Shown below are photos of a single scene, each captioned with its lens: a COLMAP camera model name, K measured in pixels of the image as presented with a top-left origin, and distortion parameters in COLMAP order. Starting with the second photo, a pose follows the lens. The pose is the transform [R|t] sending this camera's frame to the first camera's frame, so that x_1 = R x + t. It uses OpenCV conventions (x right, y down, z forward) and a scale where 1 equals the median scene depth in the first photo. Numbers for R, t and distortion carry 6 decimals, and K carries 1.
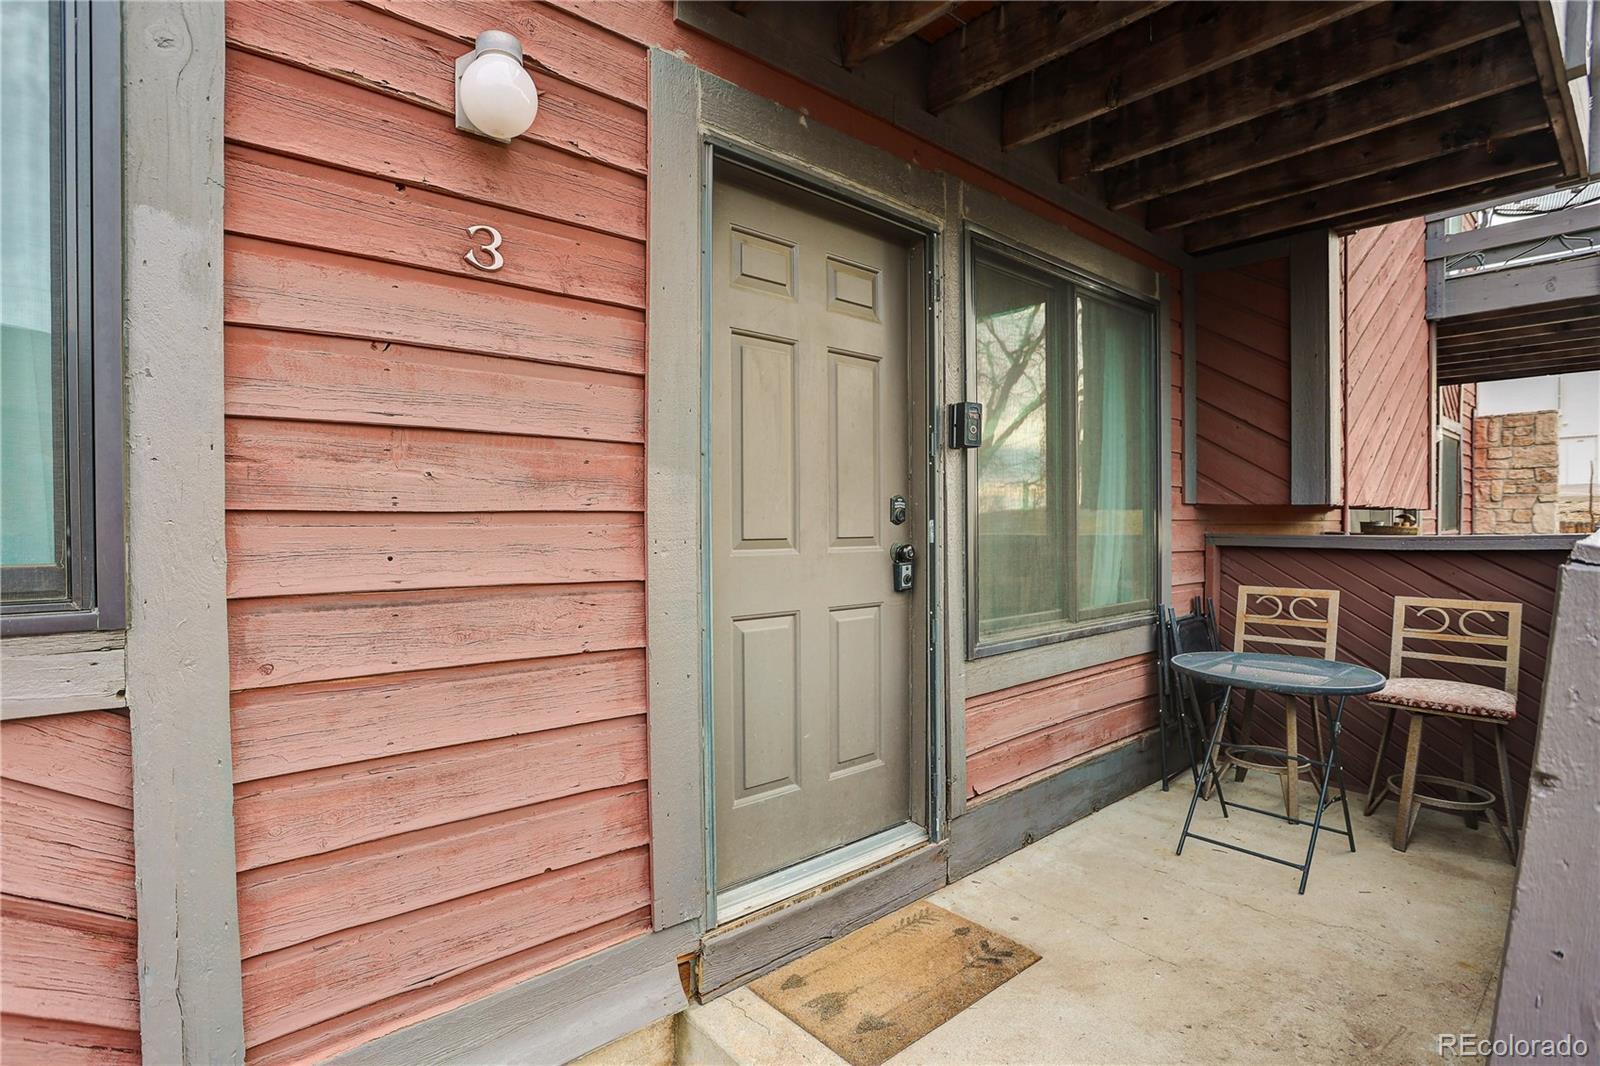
lens RADIAL K [[776.8, 0, 793.9], [0, 776.8, 535.4], [0, 0, 1]] dist [-0.072582, 0.030480]
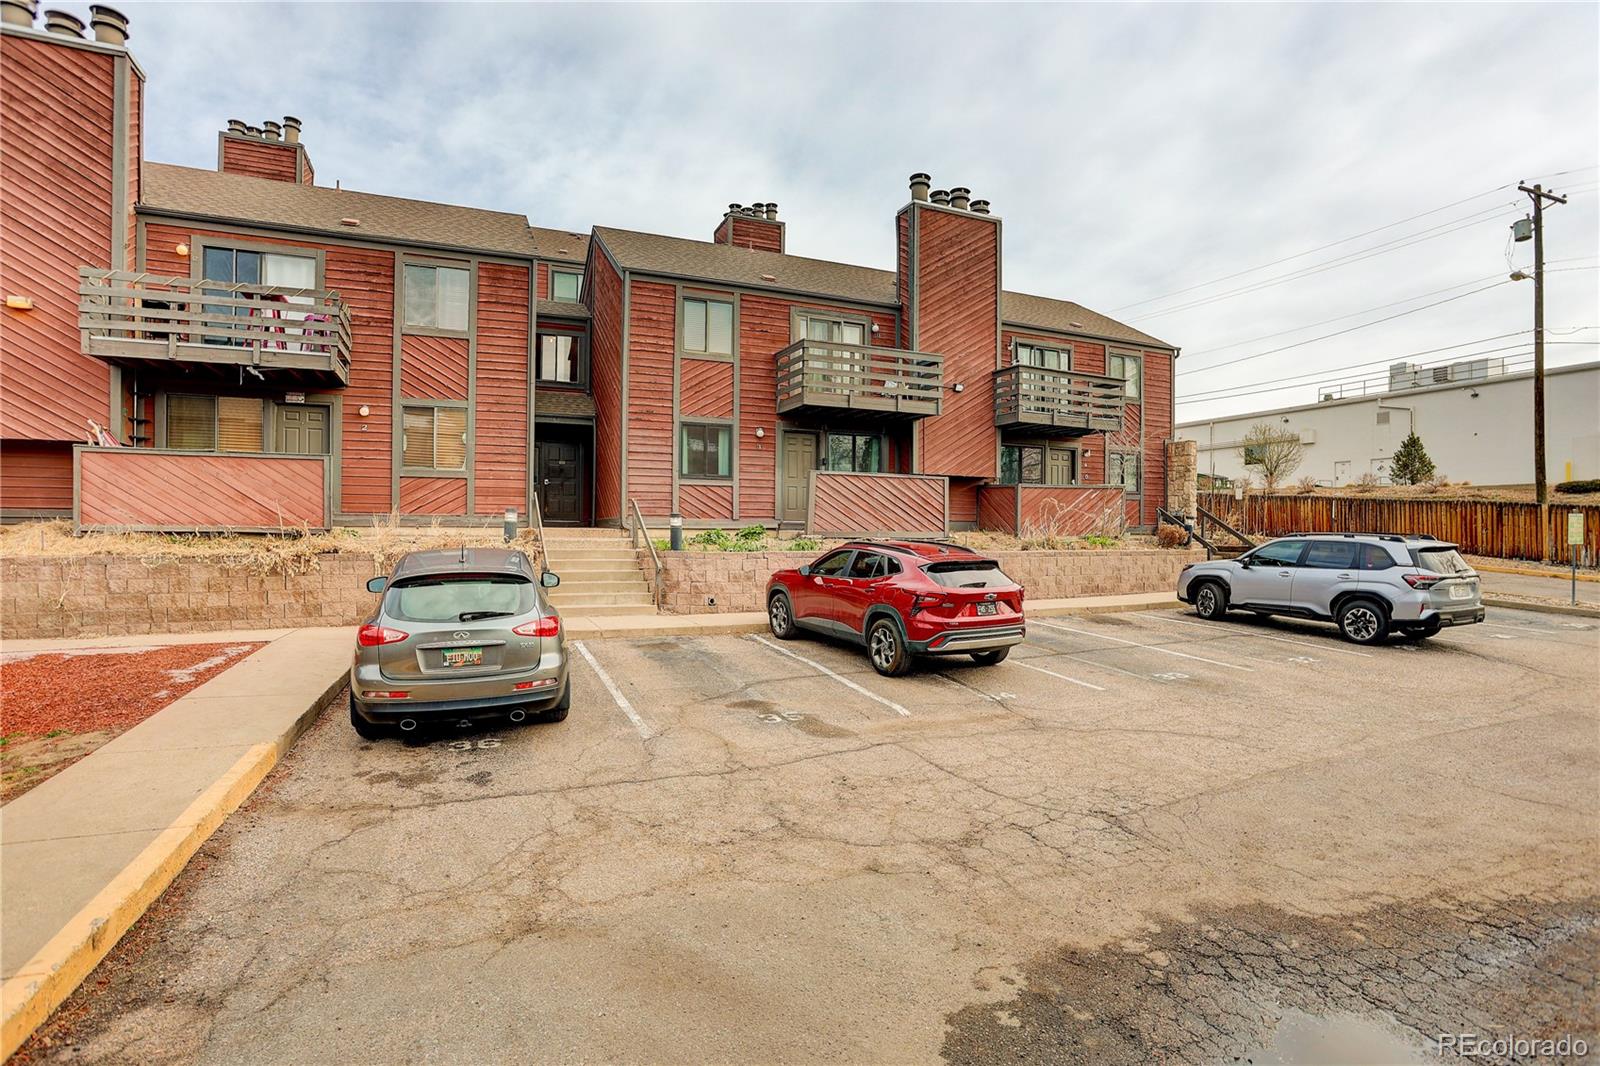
lens RADIAL K [[776.8, 0, 793.9], [0, 776.8, 535.4], [0, 0, 1]] dist [-0.072582, 0.030480]
pose [[0.954999, 0.010732, -0.296414, 1.940425], [-0.014295, 0.999849, -0.009856, 0.562661], [0.296264, 0.013650, 0.955009, -5.425658]]
